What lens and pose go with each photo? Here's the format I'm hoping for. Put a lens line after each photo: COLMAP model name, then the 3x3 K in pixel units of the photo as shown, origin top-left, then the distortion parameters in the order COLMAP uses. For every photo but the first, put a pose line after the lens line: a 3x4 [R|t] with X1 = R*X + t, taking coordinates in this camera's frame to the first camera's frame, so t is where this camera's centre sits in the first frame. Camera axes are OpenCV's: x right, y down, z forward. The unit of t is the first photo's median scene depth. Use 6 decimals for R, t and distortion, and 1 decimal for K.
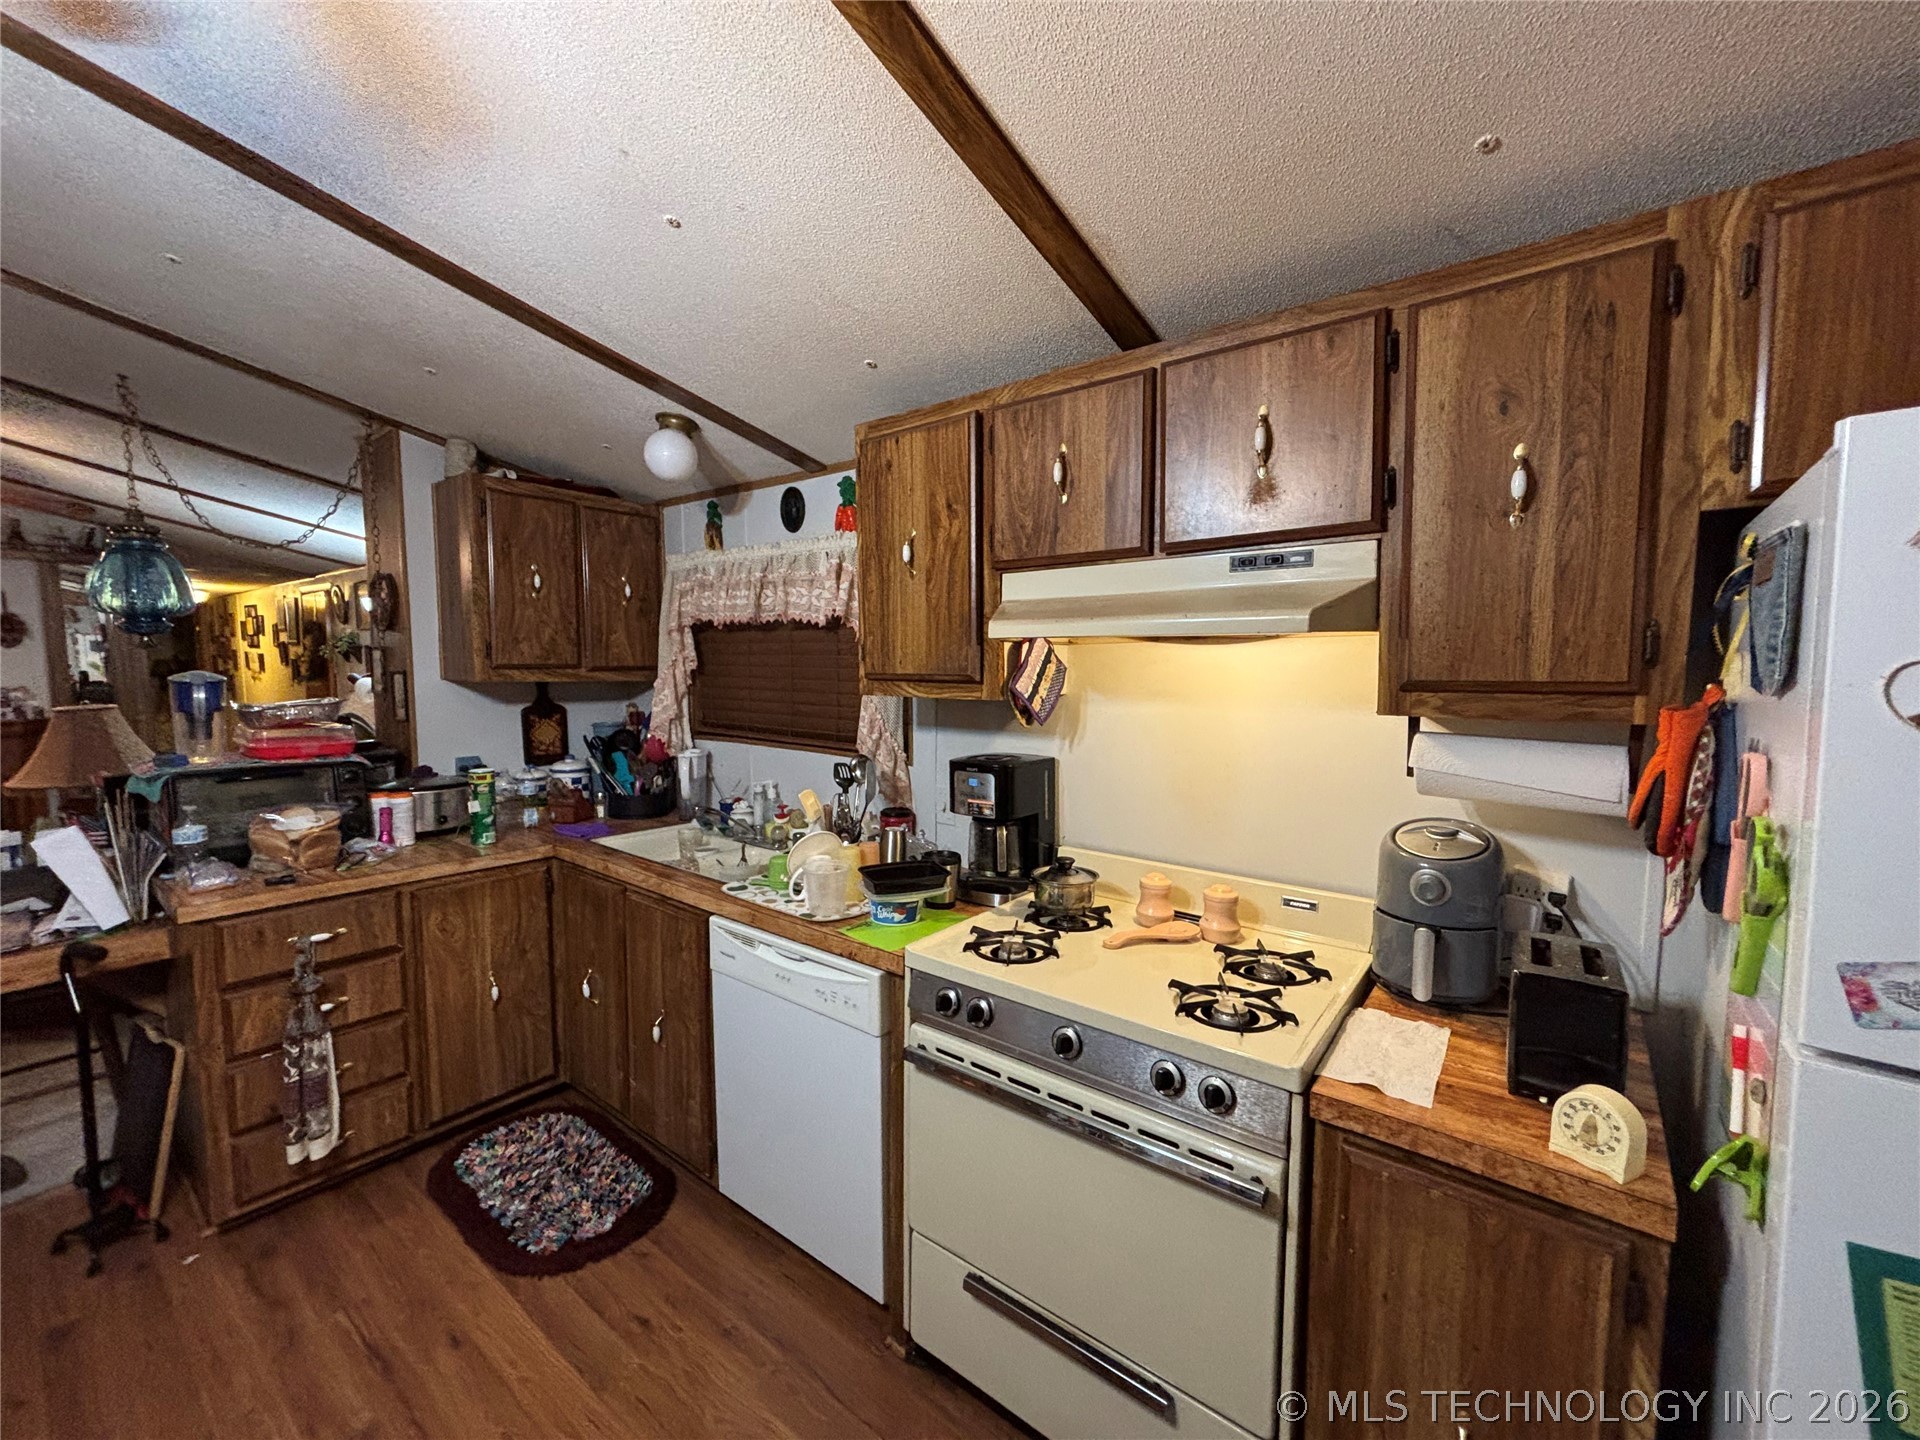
lens RADIAL K [[771.9, 0, 956.6], [0, 771.9, 720.1], [0, 0, 1]] dist [0.000084, 0.000189]
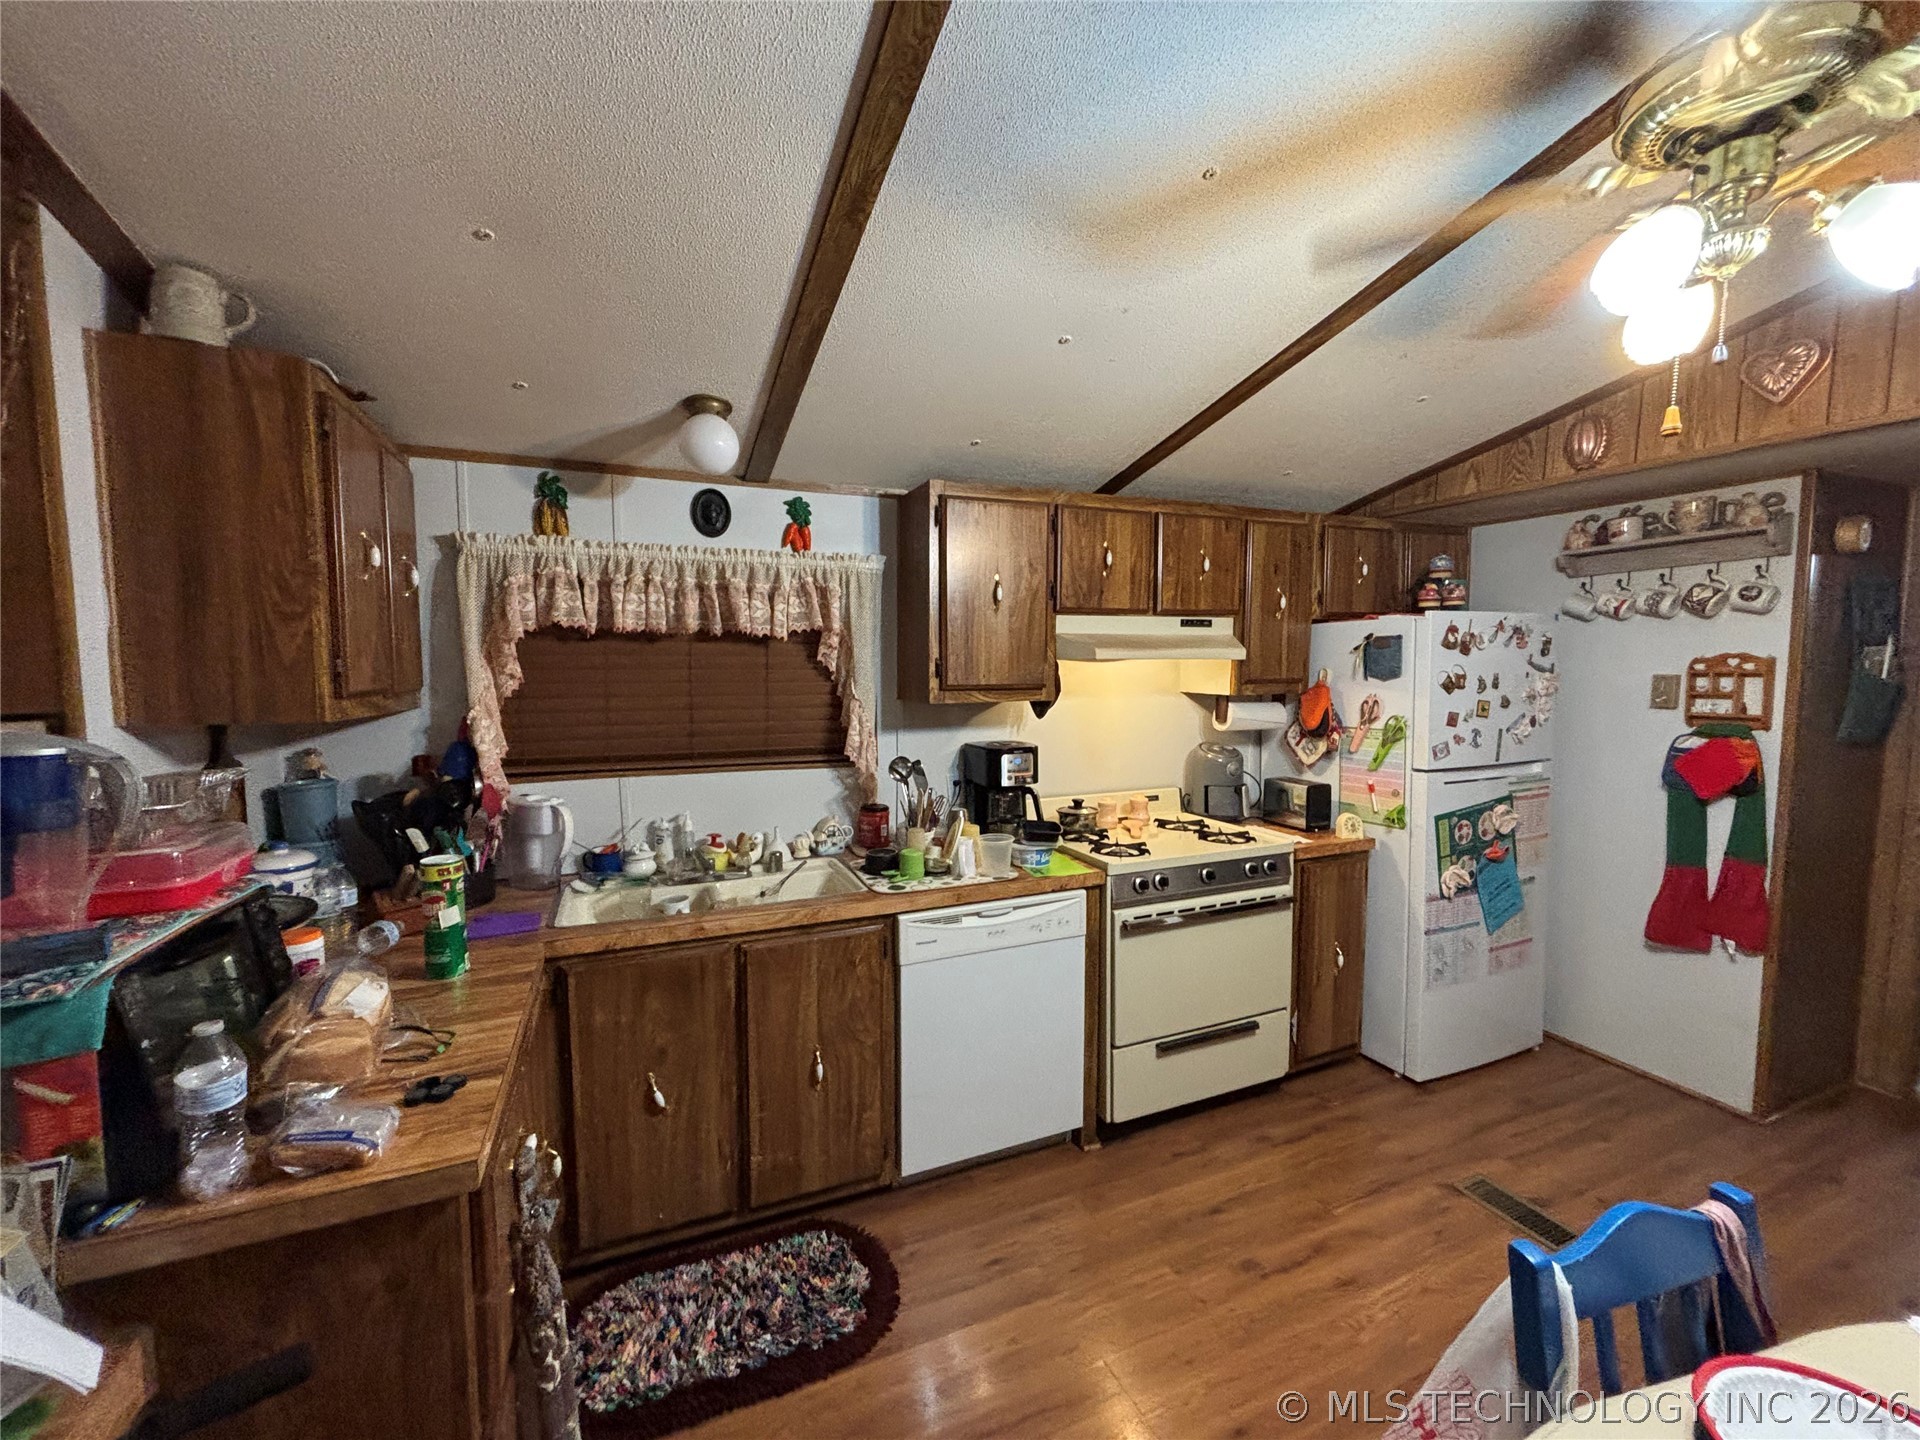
lens RADIAL K [[768.0, 0, 960.0], [0, 768.0, 720.0], [0, 0, 1]] dist [0.001094, 0.000022]
pose [[0.483772, -0.065306, 0.872754, -1.302470], [0.073599, 0.996715, 0.033785, -0.049972], [-0.872094, 0.047890, 0.486989, 0.440287]]
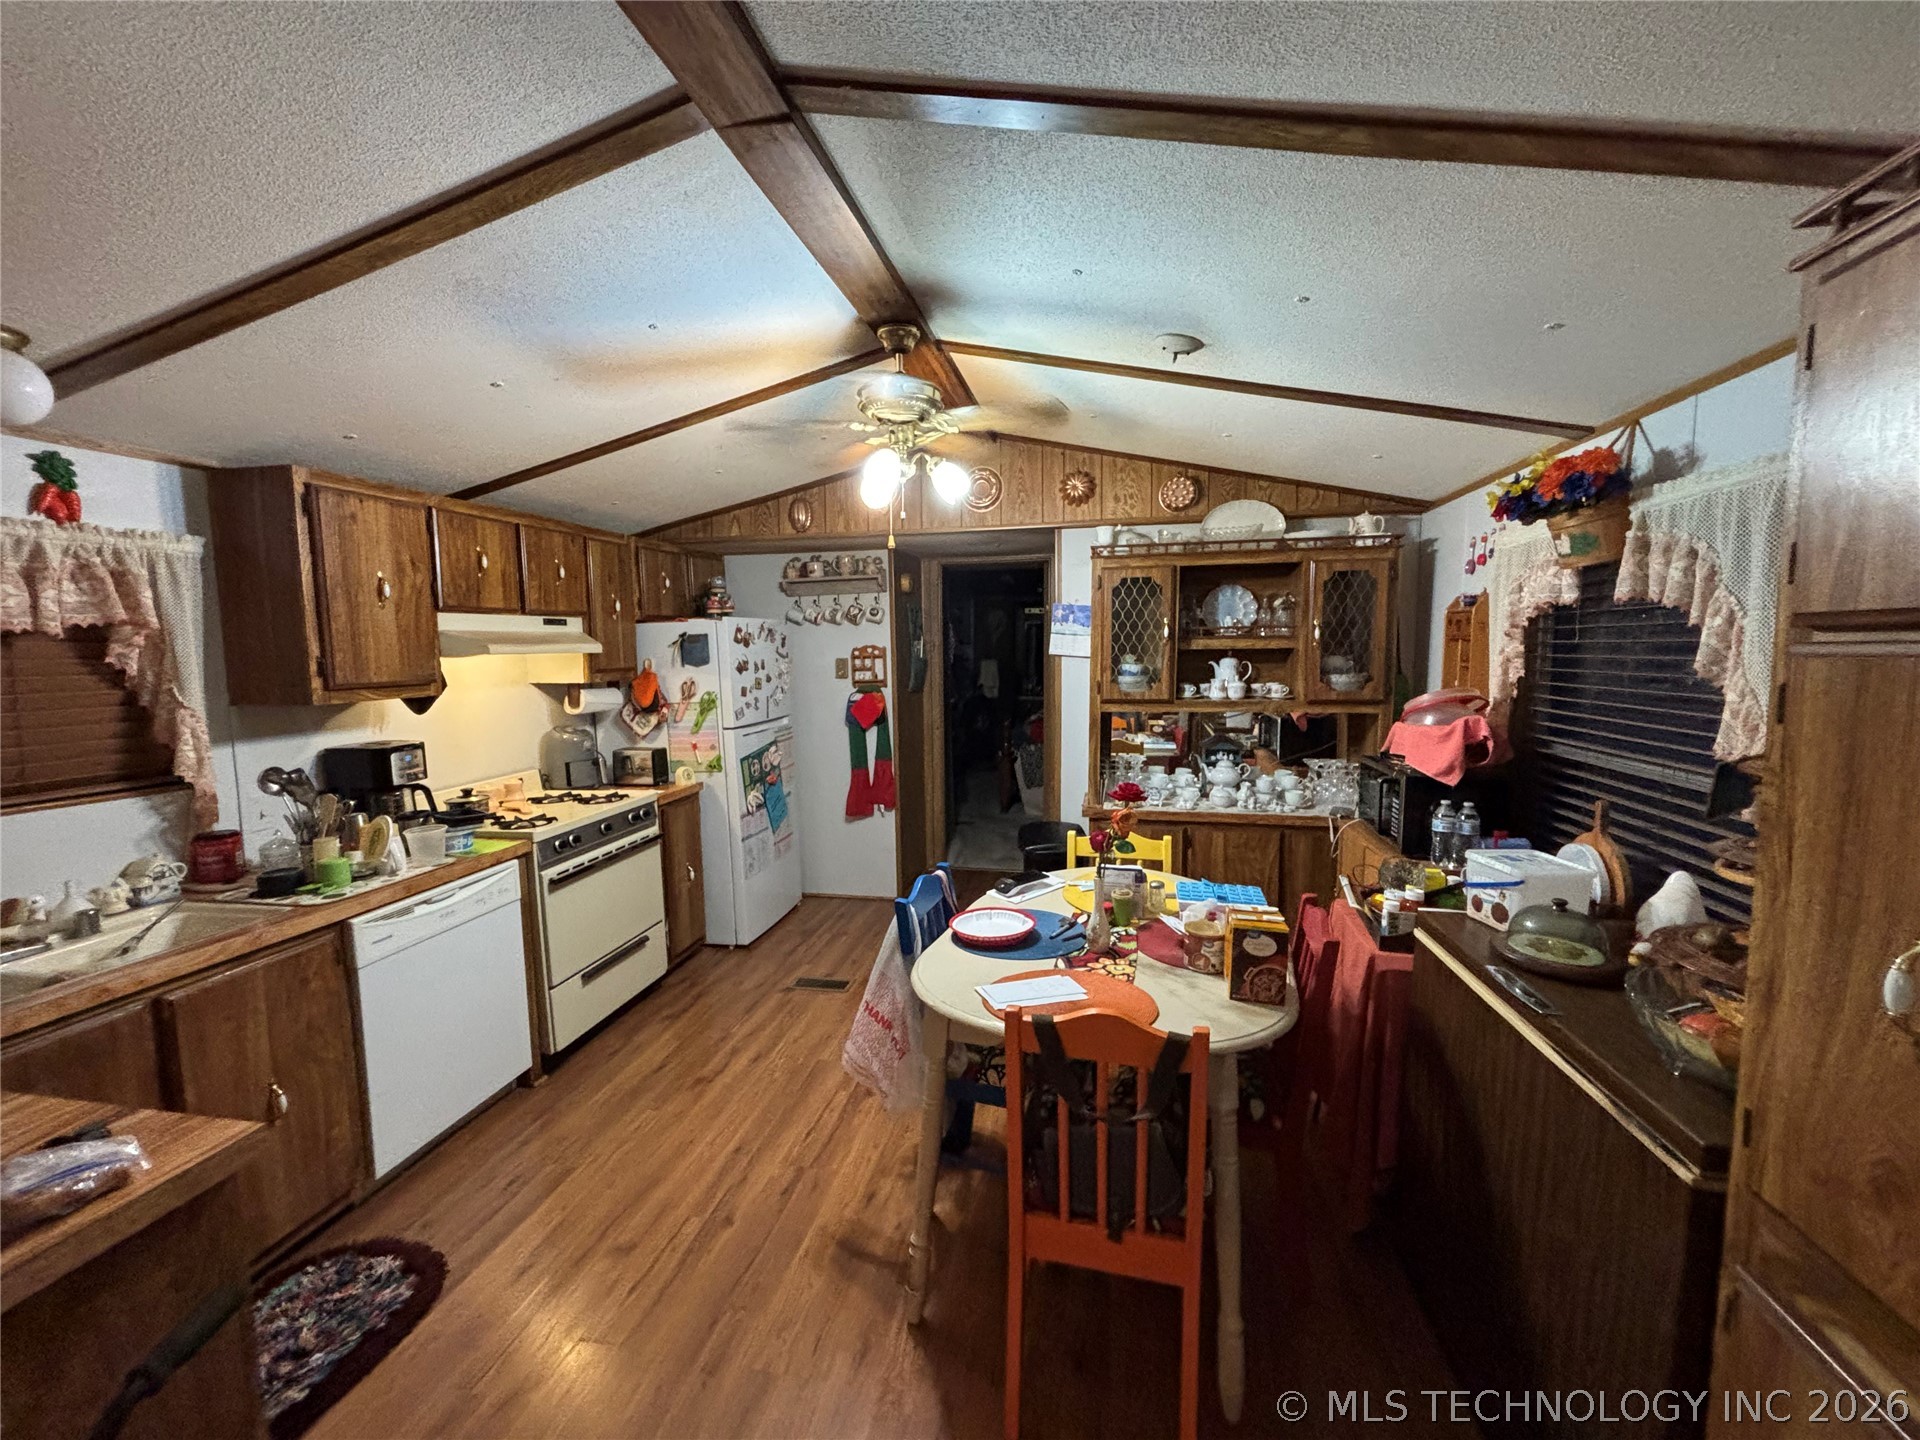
lens RADIAL K [[771.9, 0, 956.6], [0, 771.9, 720.1], [0, 0, 1]] dist [0.000084, 0.000189]
pose [[-0.451503, -0.077796, 0.888872, -1.756214], [0.090814, 0.987012, 0.132515, -0.085484], [-0.887636, 0.140552, -0.438574, 0.764205]]
